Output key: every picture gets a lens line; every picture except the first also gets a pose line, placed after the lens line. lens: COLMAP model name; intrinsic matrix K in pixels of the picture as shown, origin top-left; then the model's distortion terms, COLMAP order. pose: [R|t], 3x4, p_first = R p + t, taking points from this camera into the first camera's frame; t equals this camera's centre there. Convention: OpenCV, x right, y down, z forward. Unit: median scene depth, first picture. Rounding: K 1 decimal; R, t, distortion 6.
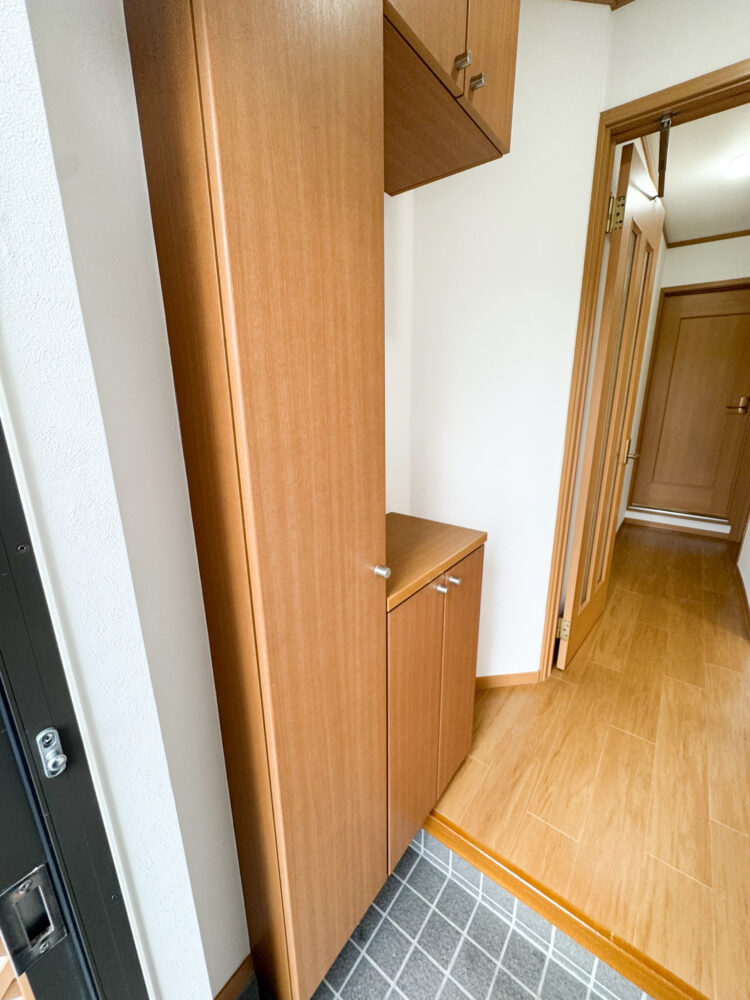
lens RADIAL K [[403.1, 0, 374.6], [0, 403.1, 497.9], [0, 0, 1]] dist [-0.004287, -0.000096]
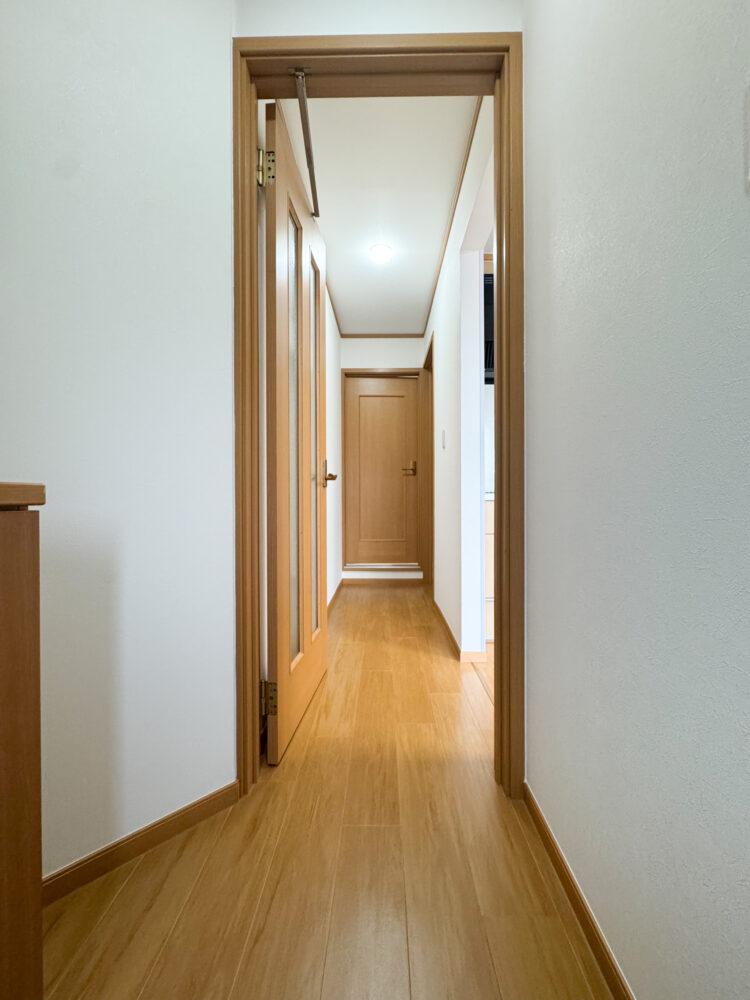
lens RADIAL K [[403.1, 0, 374.6], [0, 403.1, 497.9], [0, 0, 1]] dist [-0.004287, -0.000096]
pose [[0.805213, 0.003298, 0.592977, 0.173591], [0.151361, 0.965716, -0.210906, 0.142856], [-0.573343, 0.259578, 0.777108, 0.235764]]
